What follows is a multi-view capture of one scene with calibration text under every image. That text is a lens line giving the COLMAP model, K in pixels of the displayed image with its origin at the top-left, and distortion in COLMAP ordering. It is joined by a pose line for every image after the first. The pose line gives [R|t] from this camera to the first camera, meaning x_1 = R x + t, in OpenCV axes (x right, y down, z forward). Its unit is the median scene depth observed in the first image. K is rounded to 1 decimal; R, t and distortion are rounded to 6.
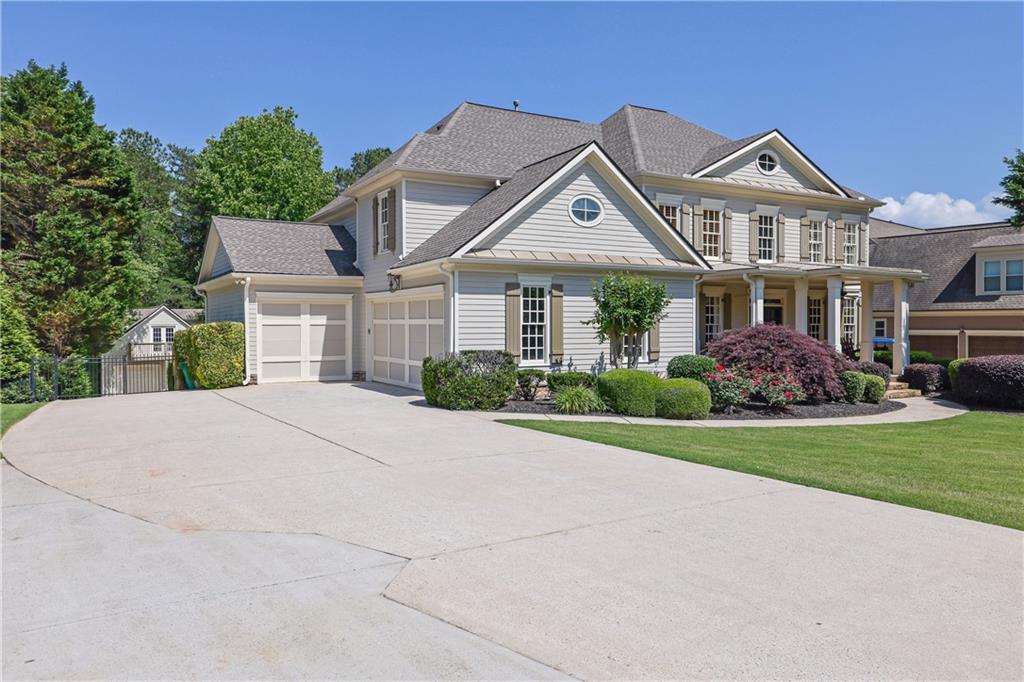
lens RADIAL K [[741.7, 0, 513.1], [0, 741.7, 332.4], [0, 0, 1]] dist [0.023616, 0.002273]
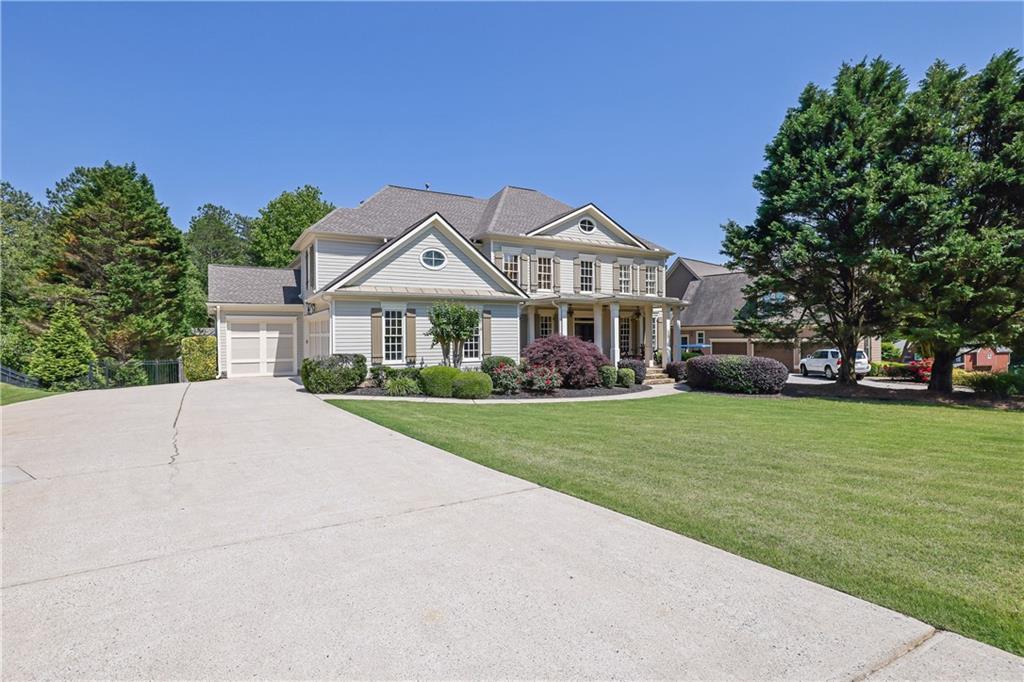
lens RADIAL K [[524.9, 0, 530.9], [0, 524.9, 337.8], [0, 0, 1]] dist [-0.022672, 0.003510]
pose [[0.999847, -0.007268, 0.015889, 0.236757], [0.007414, 0.999931, -0.009112, 0.003378], [-0.015822, 0.009229, 0.999832, -0.039969]]
